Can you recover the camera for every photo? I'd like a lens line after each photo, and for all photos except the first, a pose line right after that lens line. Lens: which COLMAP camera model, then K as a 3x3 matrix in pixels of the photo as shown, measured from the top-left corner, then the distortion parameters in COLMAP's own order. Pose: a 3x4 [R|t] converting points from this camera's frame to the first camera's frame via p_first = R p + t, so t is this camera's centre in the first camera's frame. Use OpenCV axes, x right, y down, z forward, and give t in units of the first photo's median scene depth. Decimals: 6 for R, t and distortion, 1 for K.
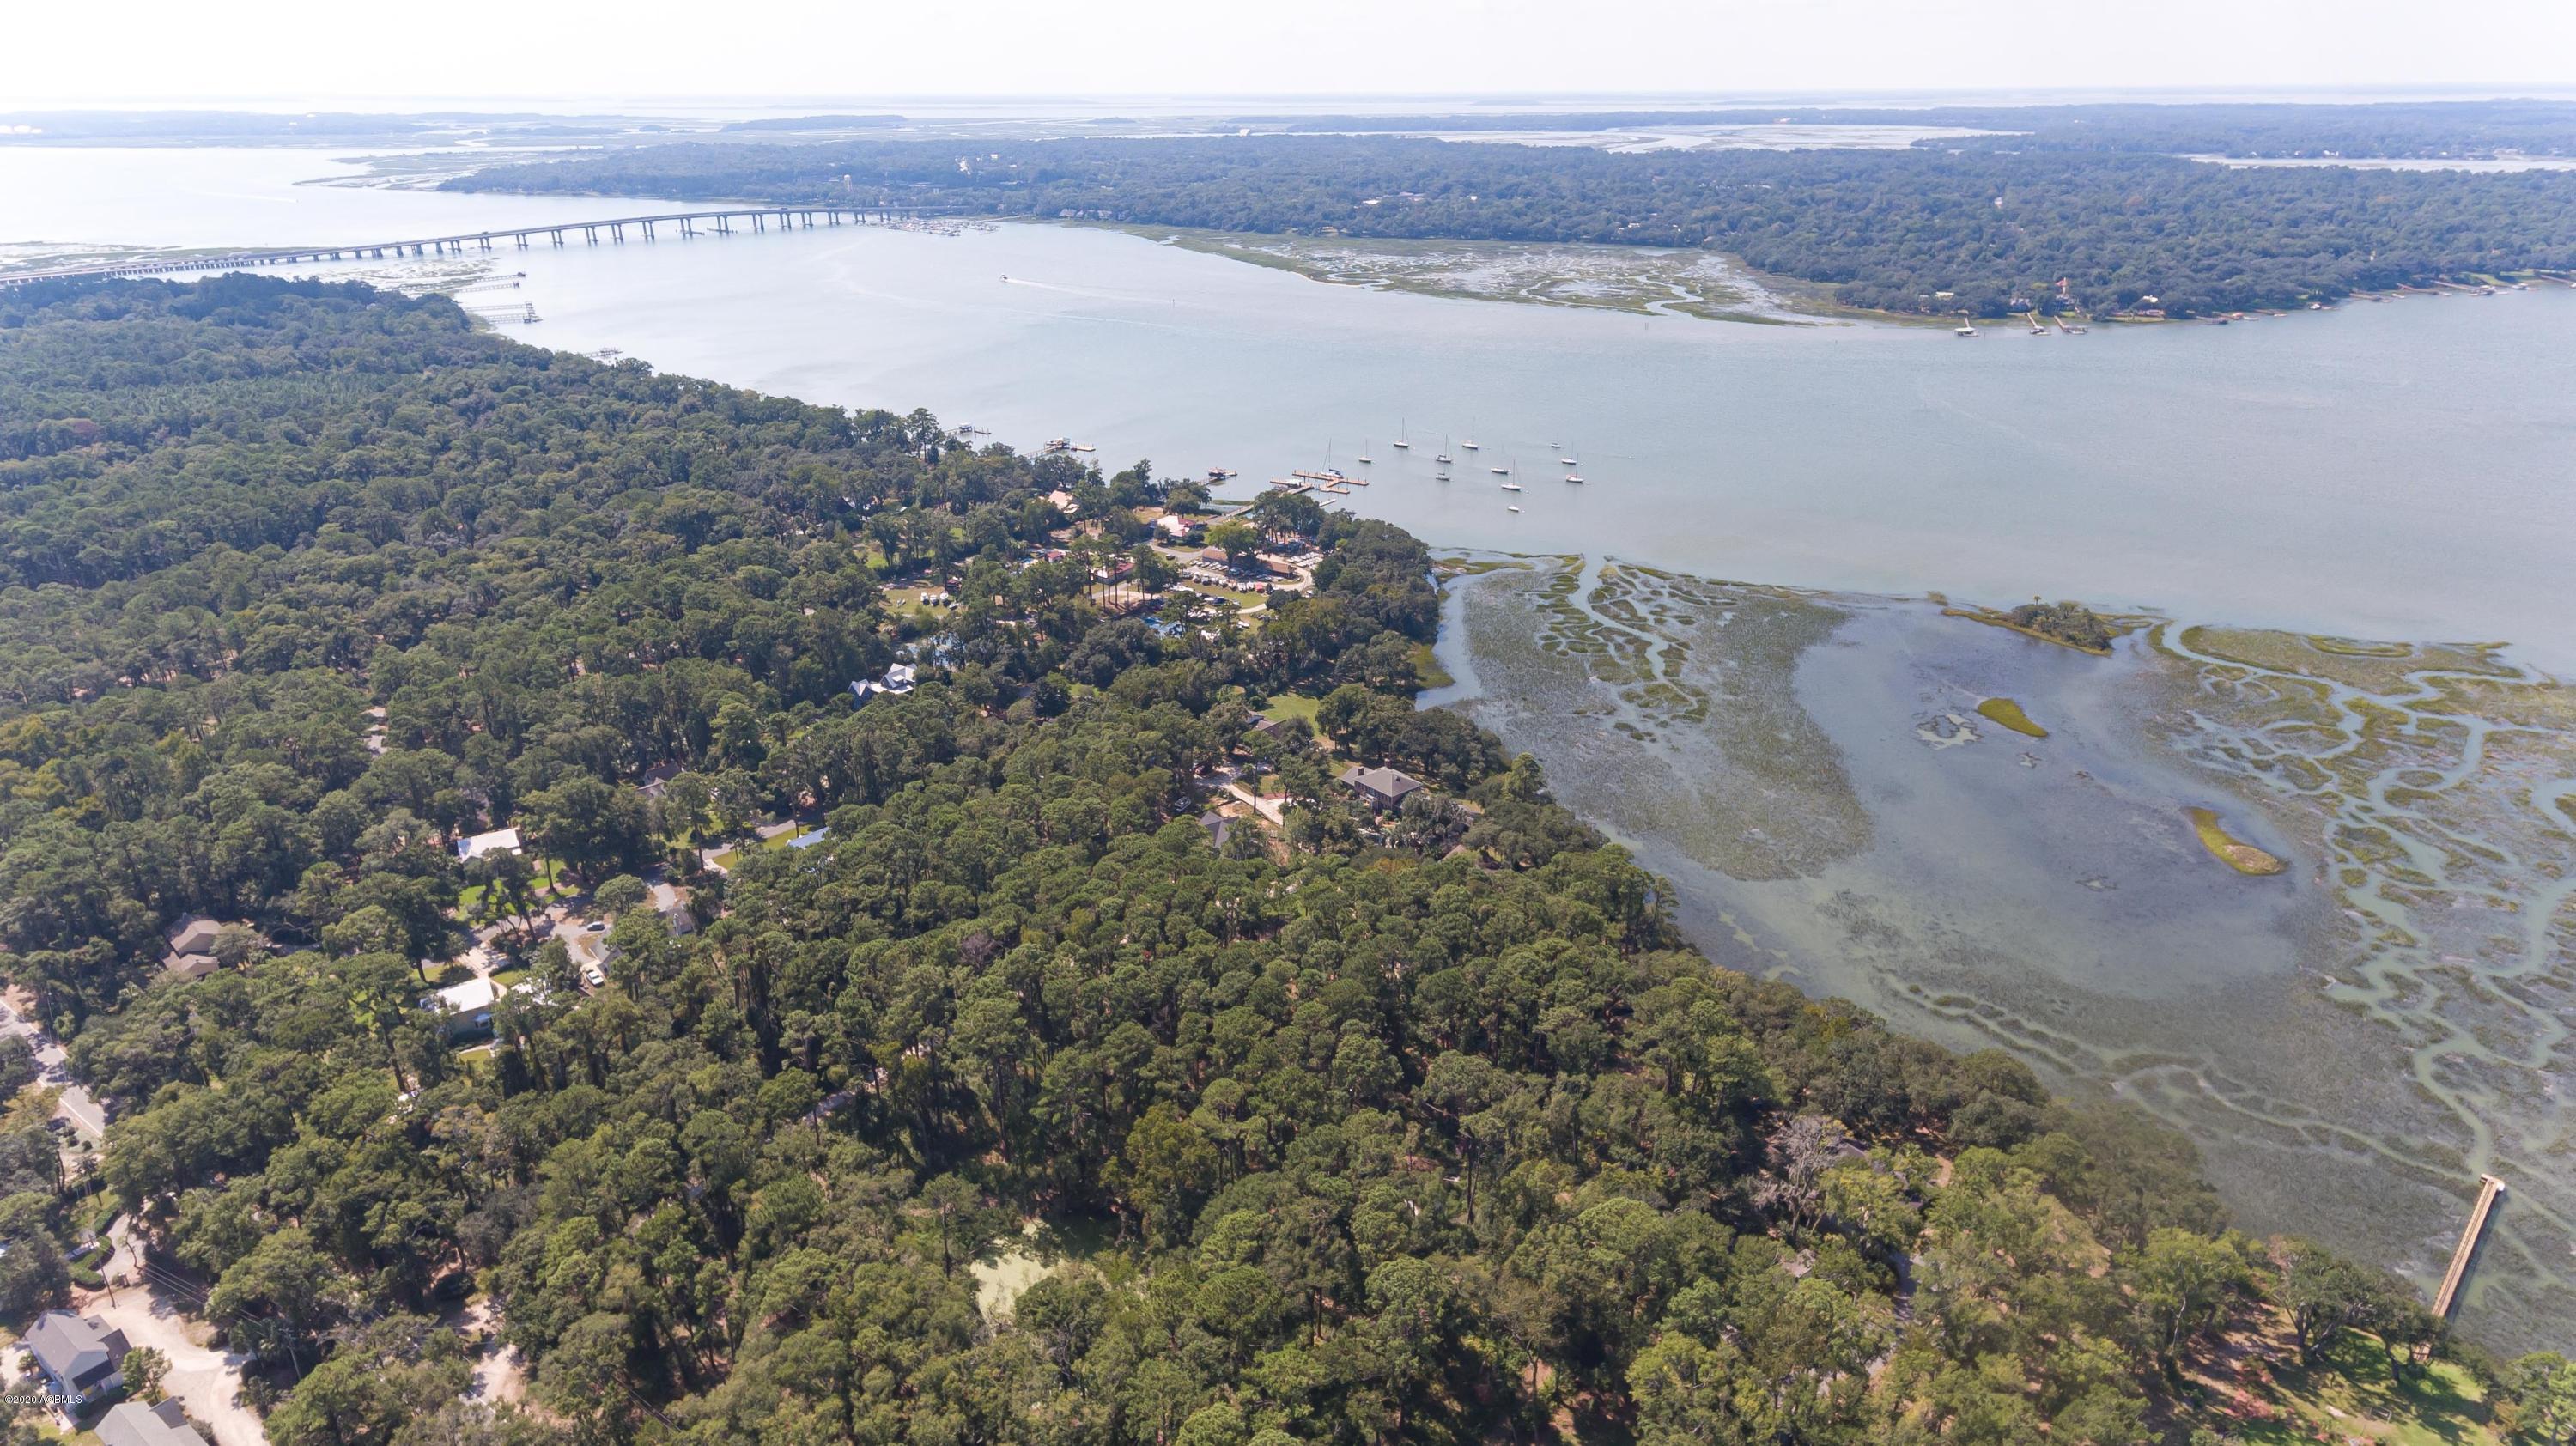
lens RADIAL K [[1509.2, 0, 1283.7], [0, 1509.2, 701.2], [0, 0, 1]] dist [0.025257, -0.001655]
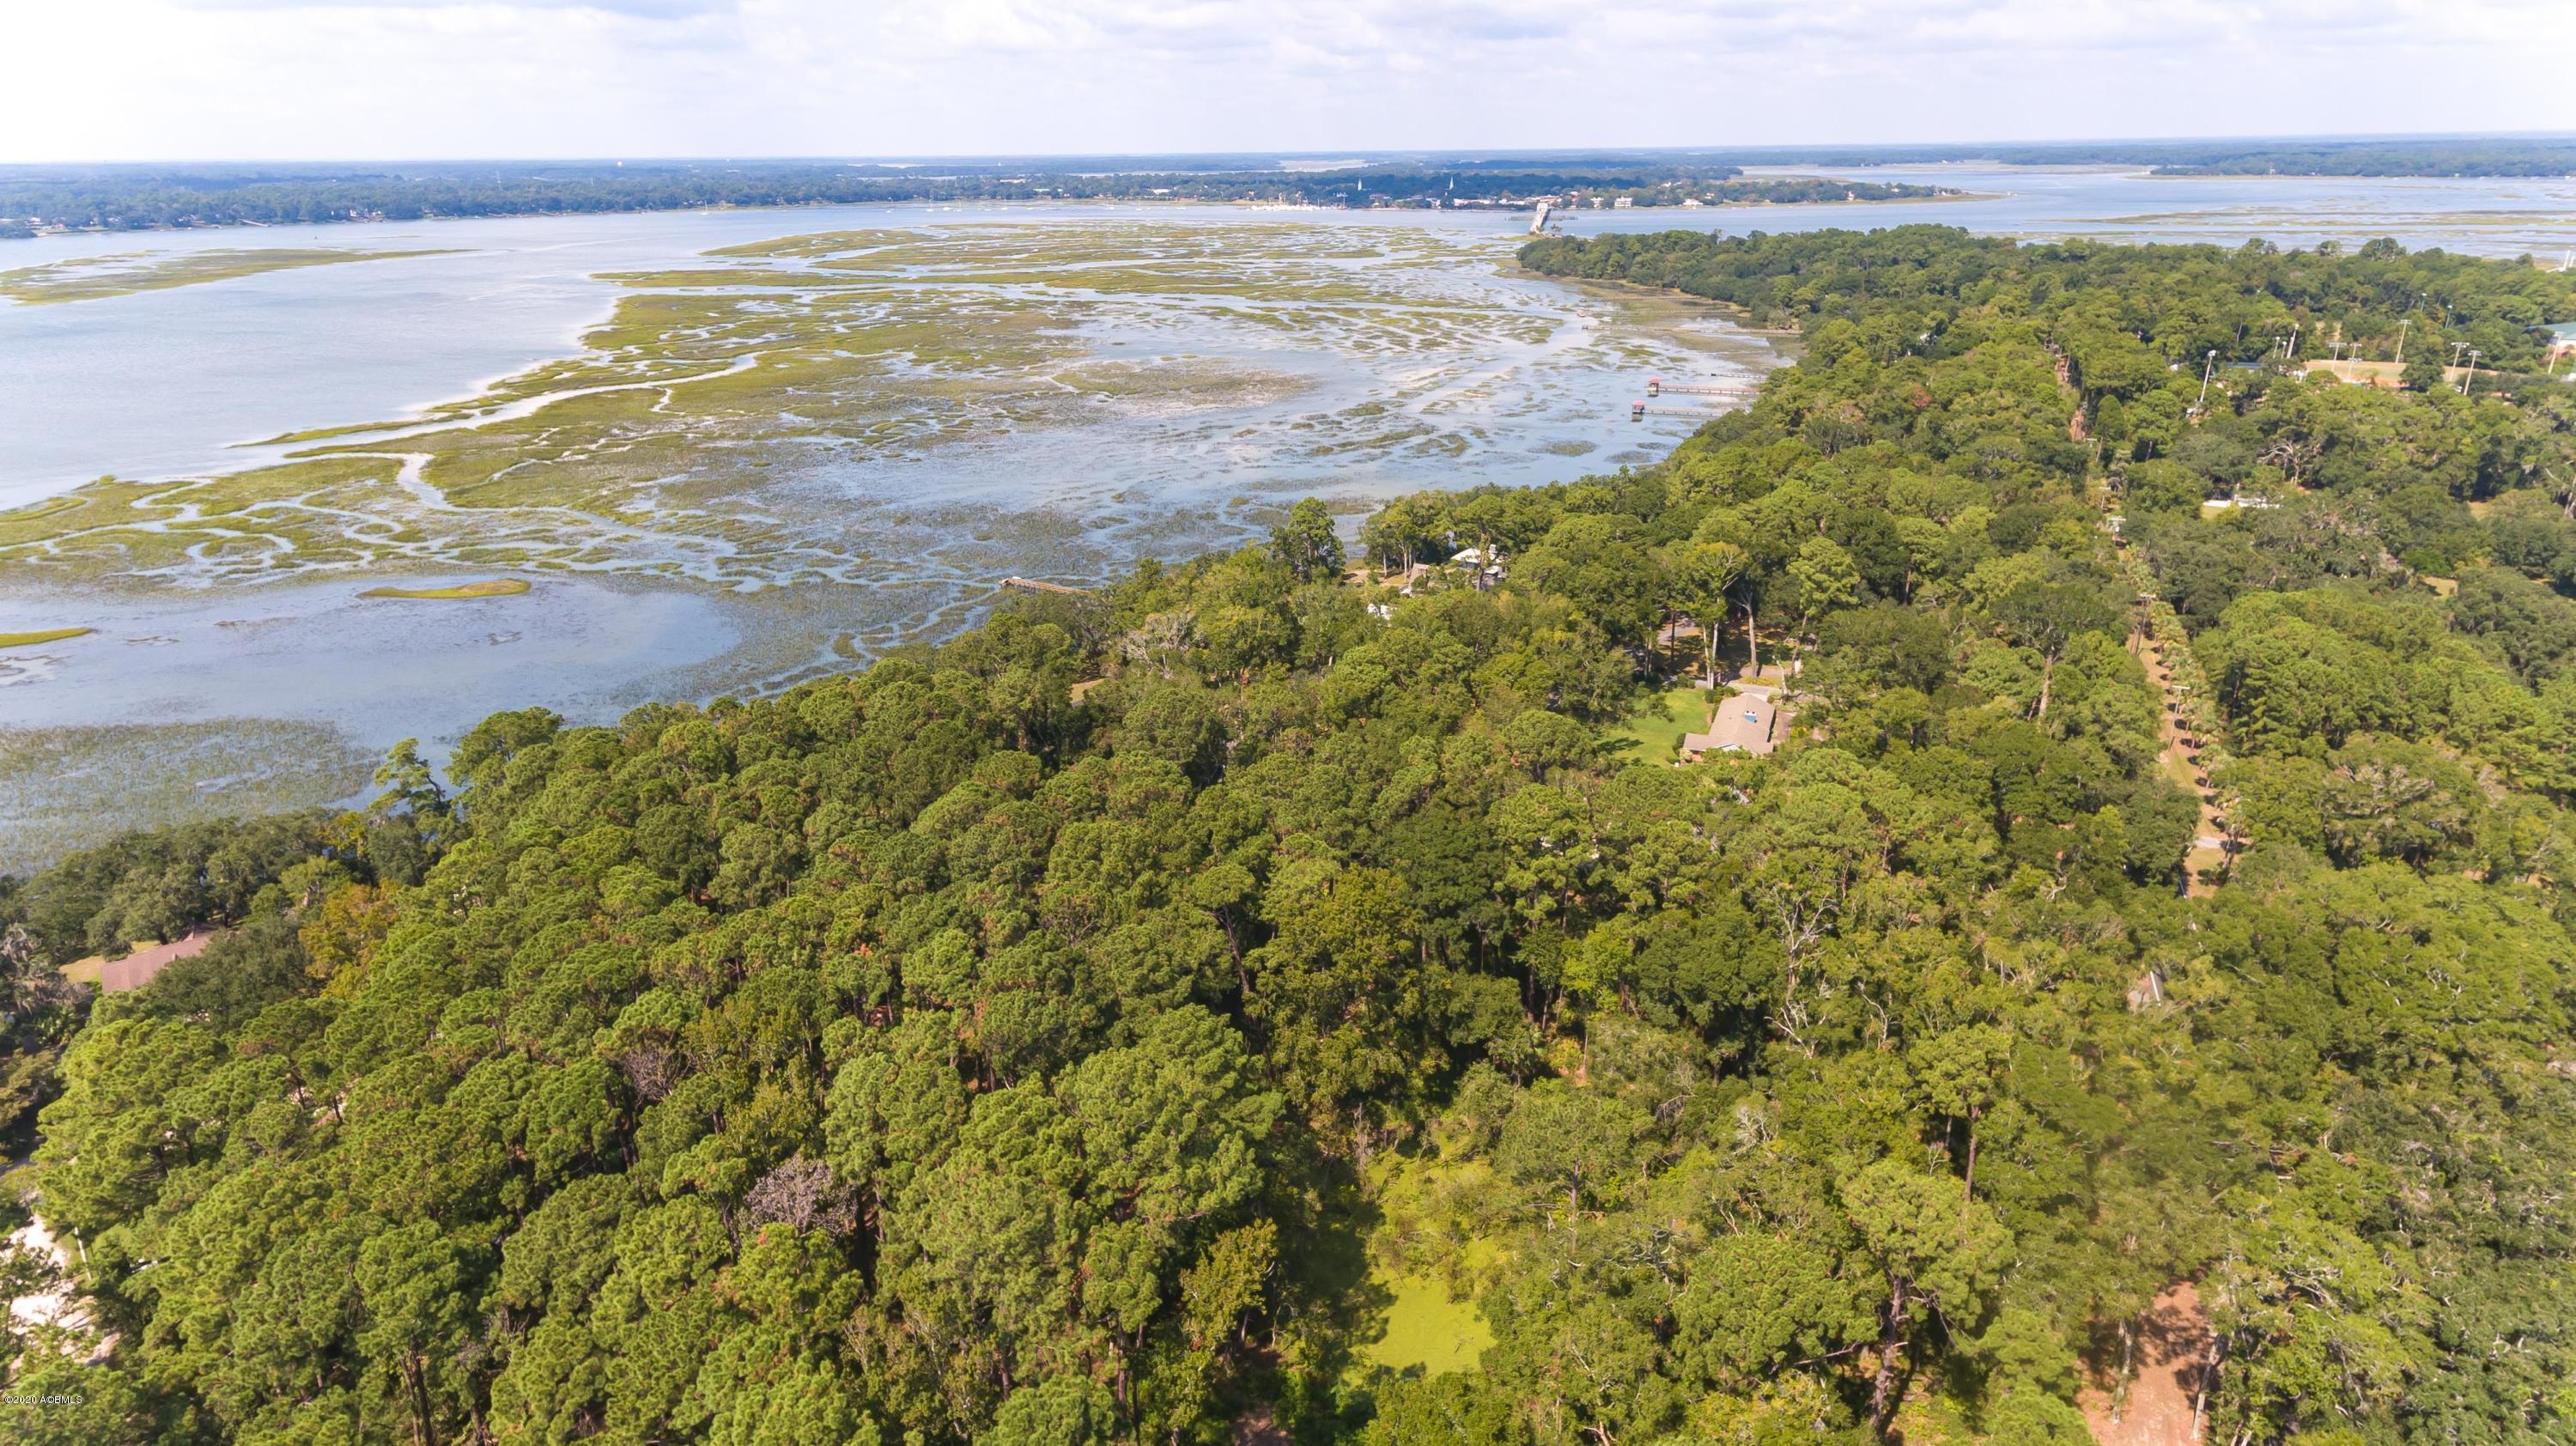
lens RADIAL K [[1503.8, 0, 1281.2], [0, 1503.8, 715.5], [0, 0, 1]] dist [0.024830, -0.000178]
pose [[-0.219410, -0.339880, 0.914517, -0.304644], [0.380717, 0.833216, 0.401006, -0.018634], [-0.898284, 0.436157, -0.053417, 0.514906]]
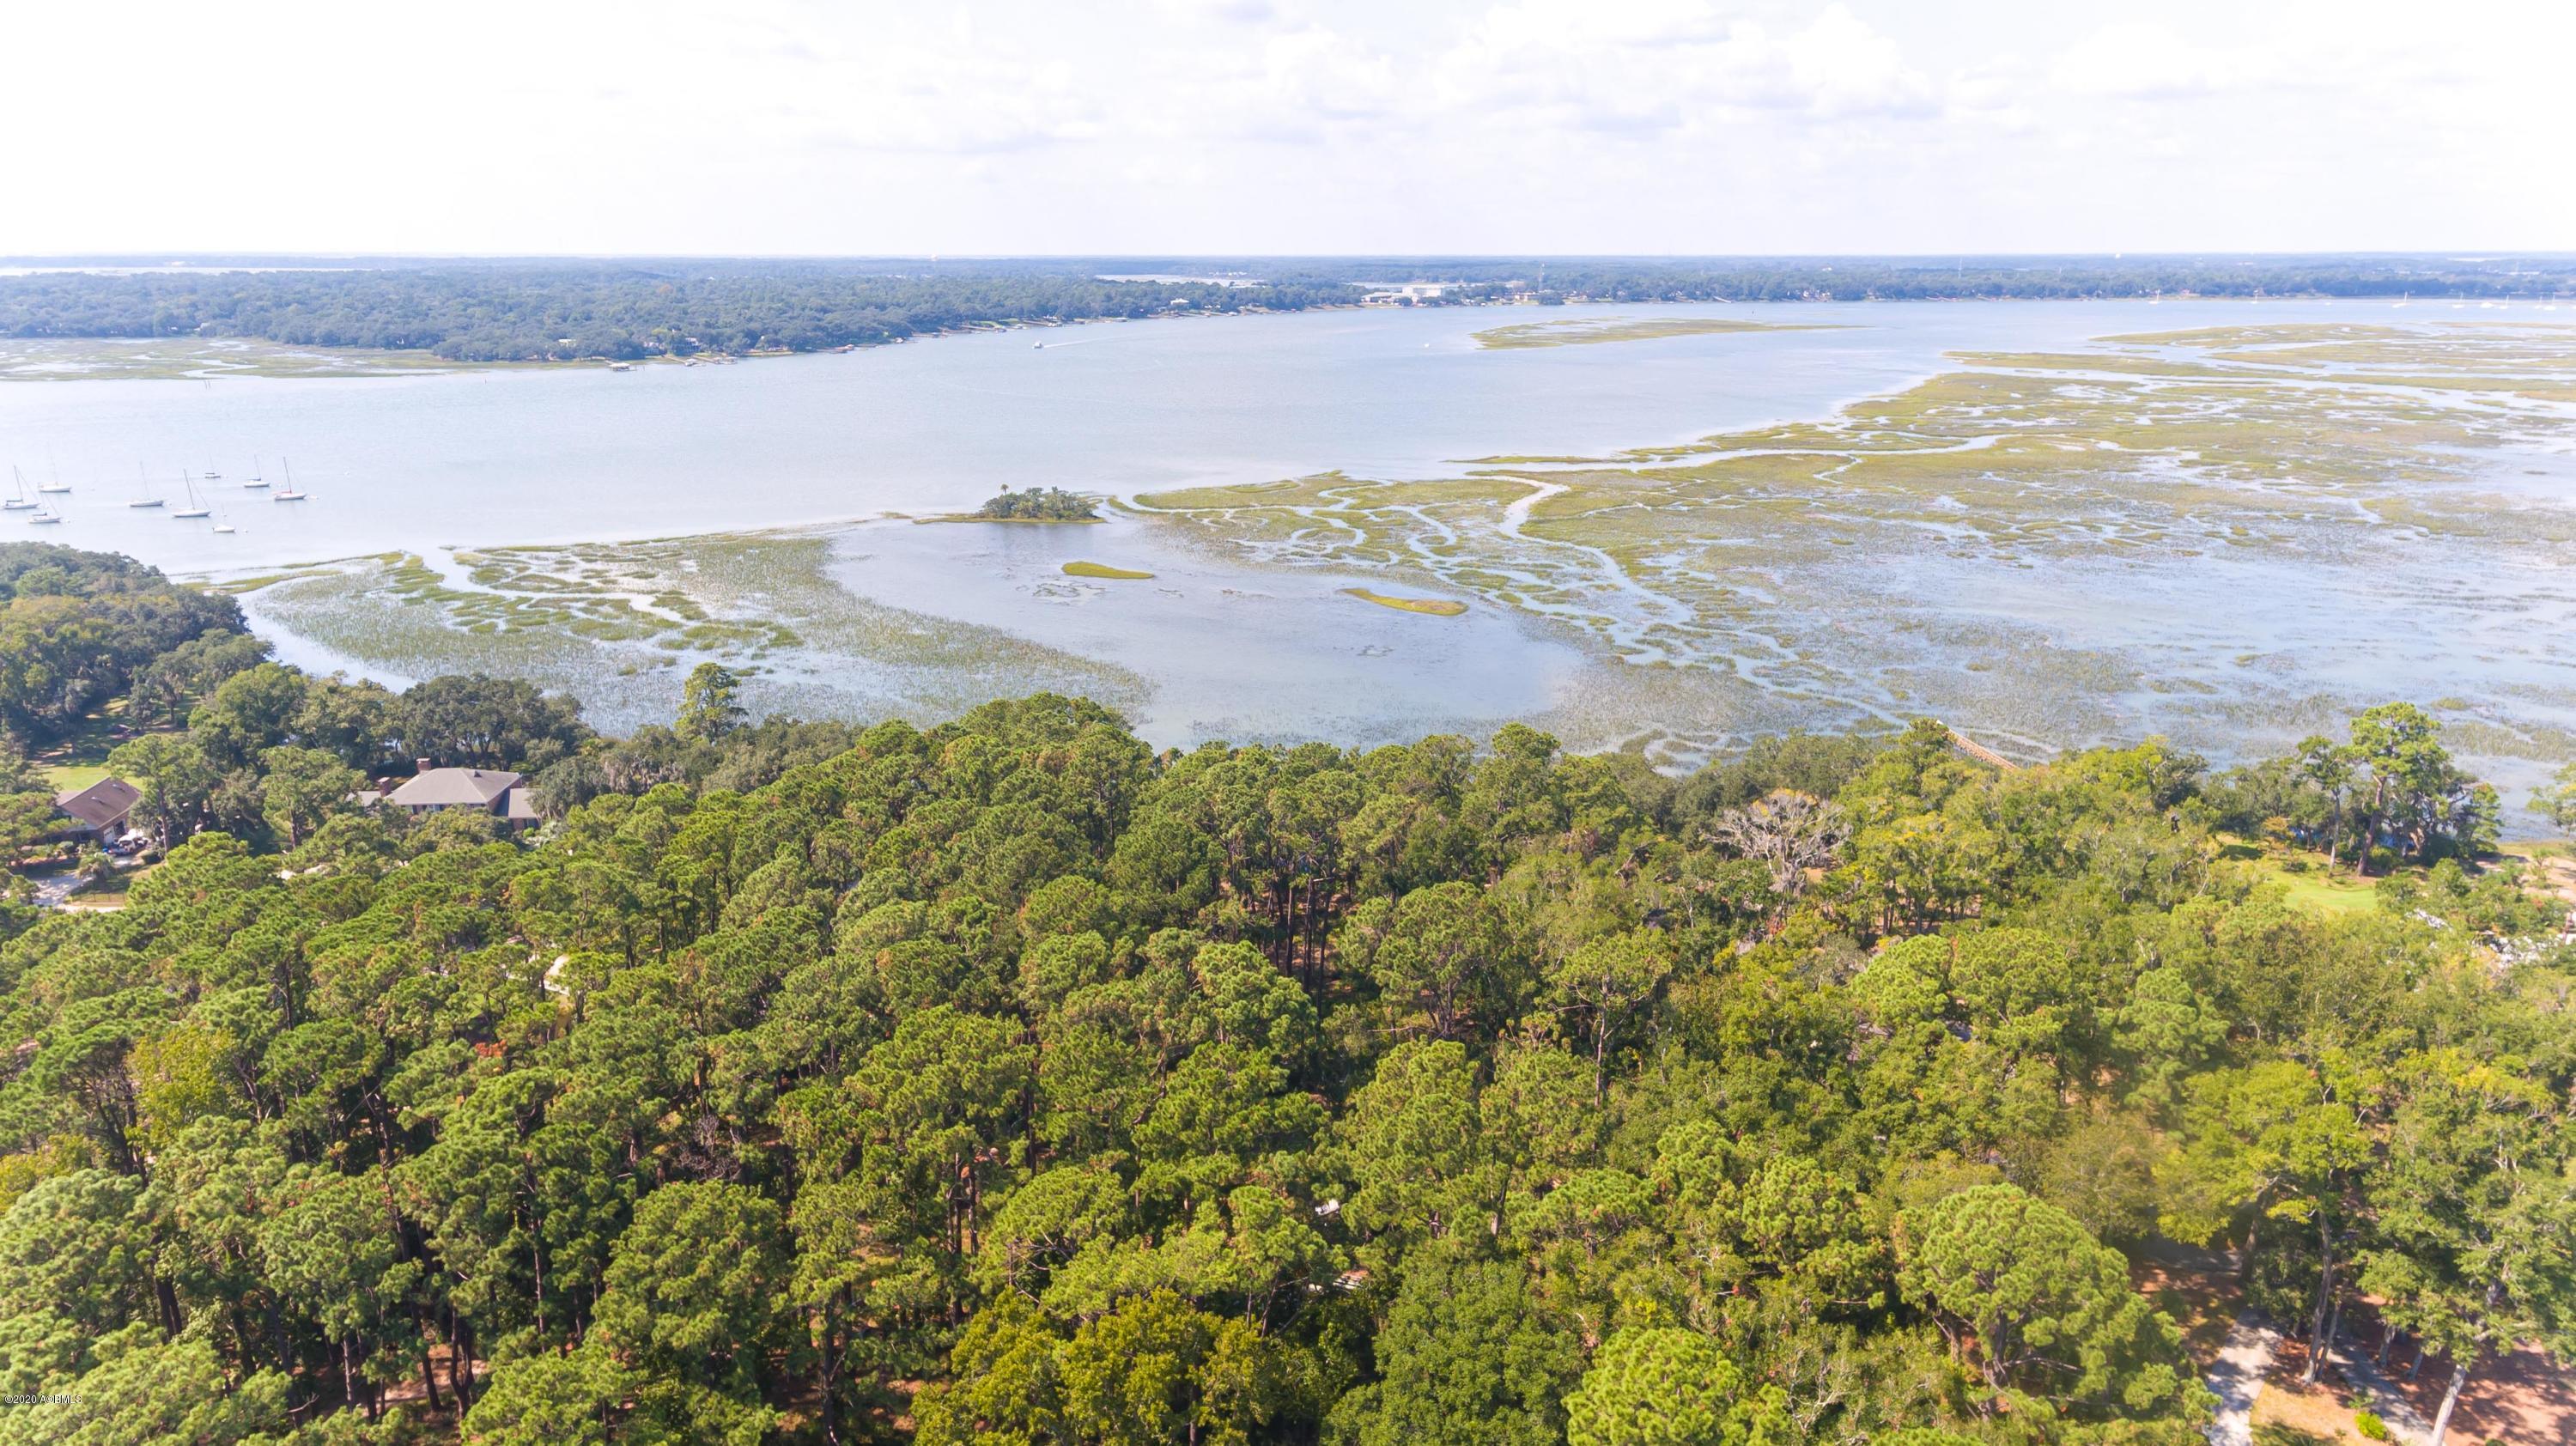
lens RADIAL K [[1532.8, 0, 1283.6], [0, 1532.8, 700.6], [0, 0, 1]] dist [0.023277, -0.000169]
pose [[0.611577, -0.219904, 0.760010, -0.133662], [0.297327, 0.954066, 0.036795, 0.077614], [-0.733192, 0.203469, 0.648869, 0.370204]]
